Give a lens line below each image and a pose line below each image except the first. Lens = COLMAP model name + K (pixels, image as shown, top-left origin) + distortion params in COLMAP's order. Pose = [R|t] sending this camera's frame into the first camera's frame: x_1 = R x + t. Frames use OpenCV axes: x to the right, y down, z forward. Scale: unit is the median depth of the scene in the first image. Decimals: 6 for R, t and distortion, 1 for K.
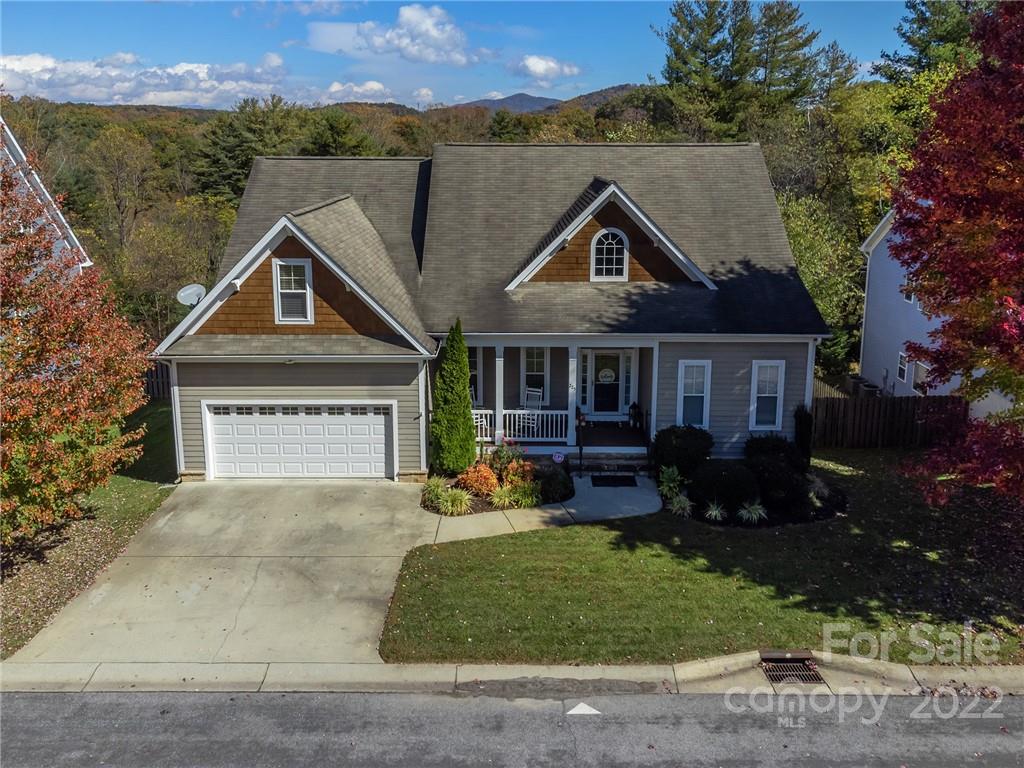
lens RADIAL K [[762.5, 0, 519.1], [0, 762.5, 278.3], [0, 0, 1]] dist [0.036182, -0.010201]
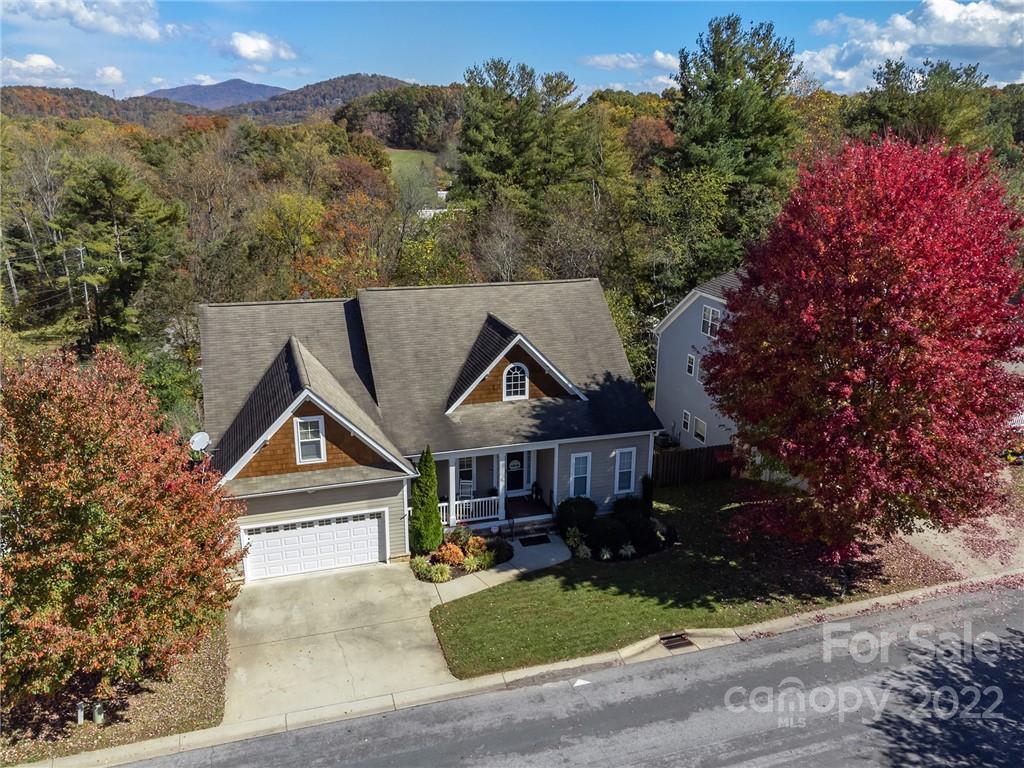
lens RADIAL K [[762.5, 0, 507.2], [0, 762.5, 381.7], [0, 0, 1]] dist [0.036182, -0.010201]
pose [[0.955683, -0.079711, 0.283400, -0.328006], [0.047123, 0.991654, 0.120010, -0.223624], [-0.290601, -0.101337, 0.951463, -0.362247]]
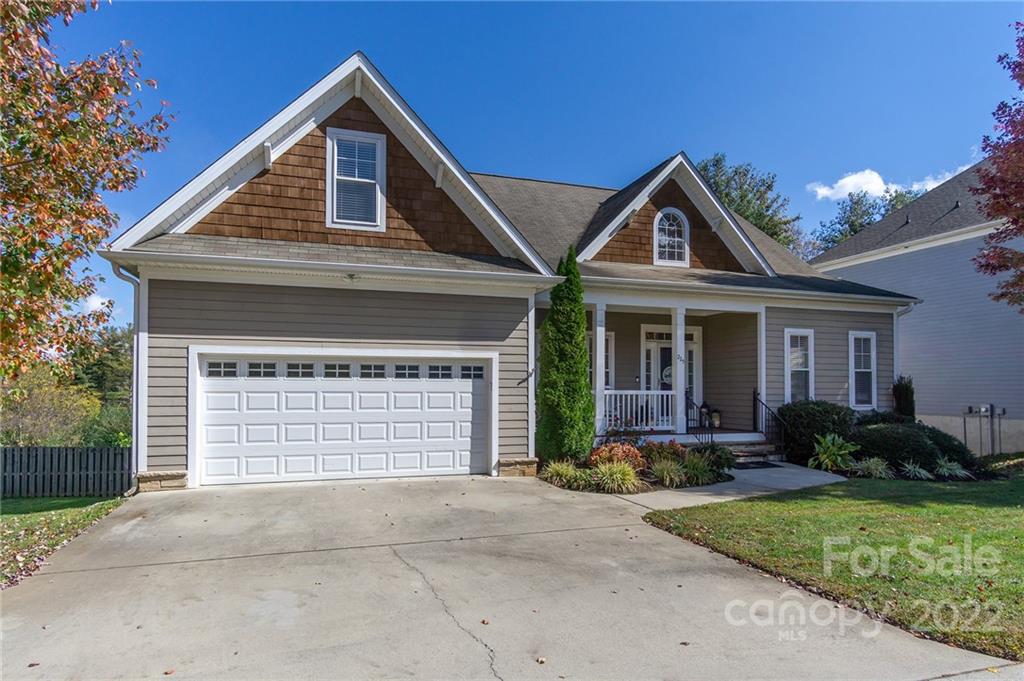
lens RADIAL K [[545.7, 0, 488.7], [0, 545.7, 371.3], [0, 0, 1]] dist [0.010443, -0.000864]
pose [[0.959750, 0.007258, 0.280763, -0.308788], [0.046942, 0.981459, -0.185836, 0.268567], [-0.276906, 0.191536, 0.941614, 0.532874]]
